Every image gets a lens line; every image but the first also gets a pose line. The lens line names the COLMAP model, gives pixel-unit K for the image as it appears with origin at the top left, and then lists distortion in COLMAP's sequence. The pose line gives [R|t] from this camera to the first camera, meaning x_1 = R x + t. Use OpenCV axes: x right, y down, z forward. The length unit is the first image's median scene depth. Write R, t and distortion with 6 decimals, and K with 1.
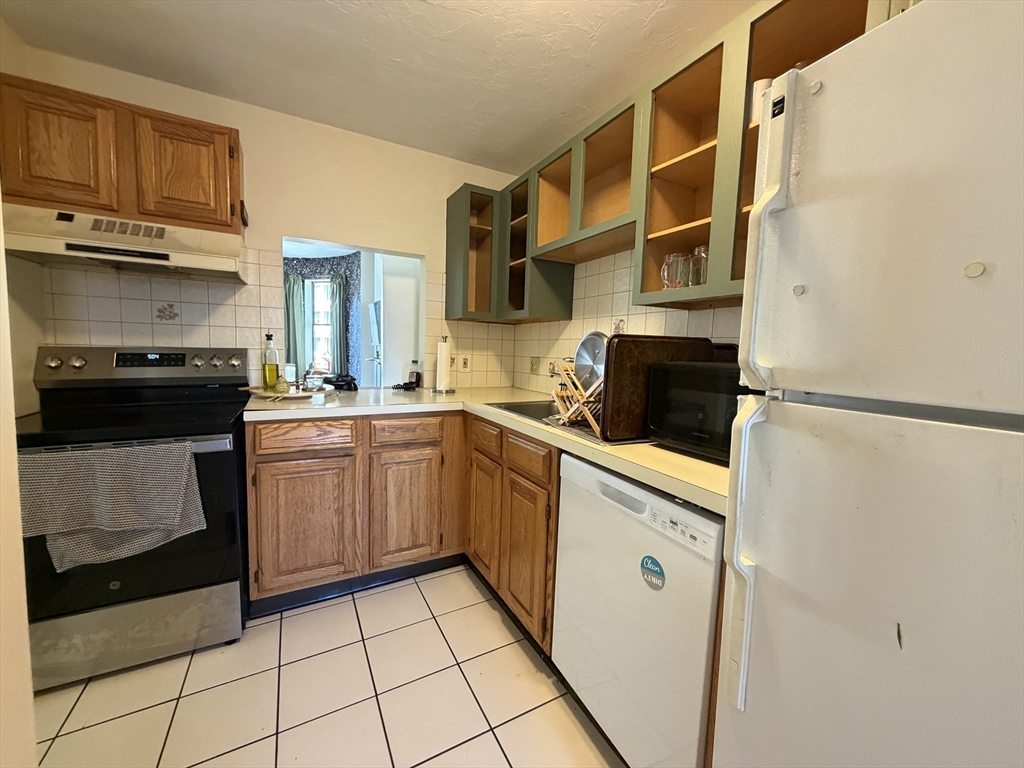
lens RADIAL K [[407.6, 0, 505.0], [0, 407.6, 385.2], [0, 0, 1]] dist [-0.000293, 0.000064]
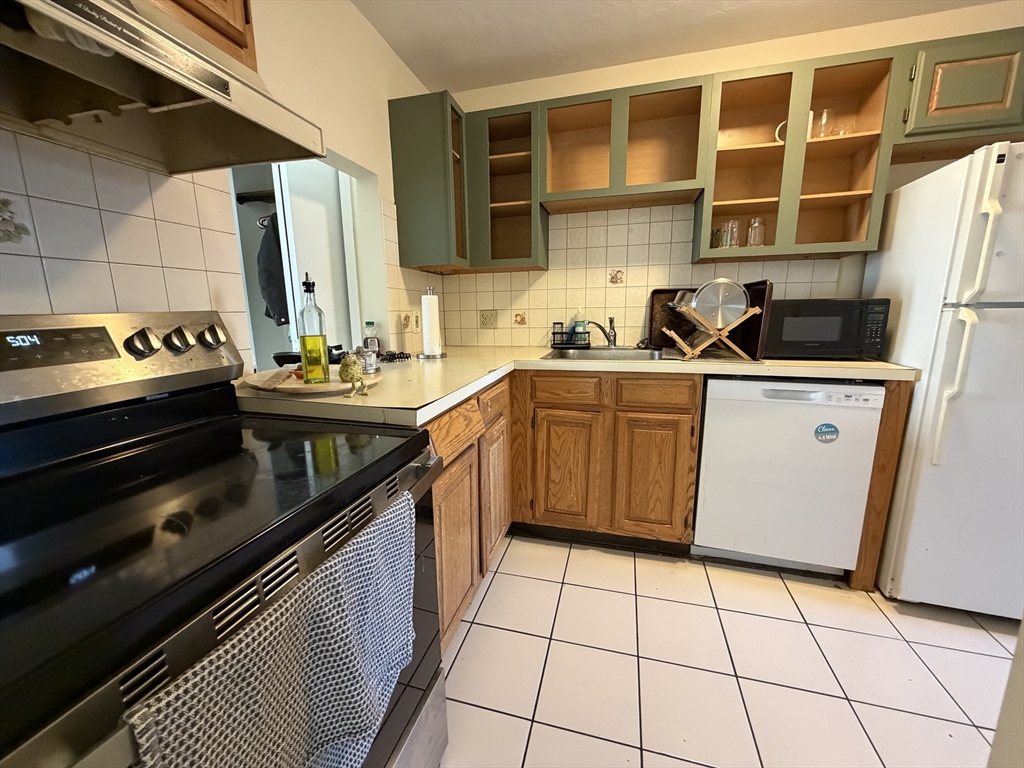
lens RADIAL K [[407.6, 0, 508.0], [0, 407.6, 384.4], [0, 0, 1]] dist [-0.000293, 0.000064]
pose [[0.687677, -0.171867, 0.705381, -1.024381], [0.101931, 0.984809, 0.140577, -0.047160], [-0.718826, -0.024771, 0.694749, 0.523285]]
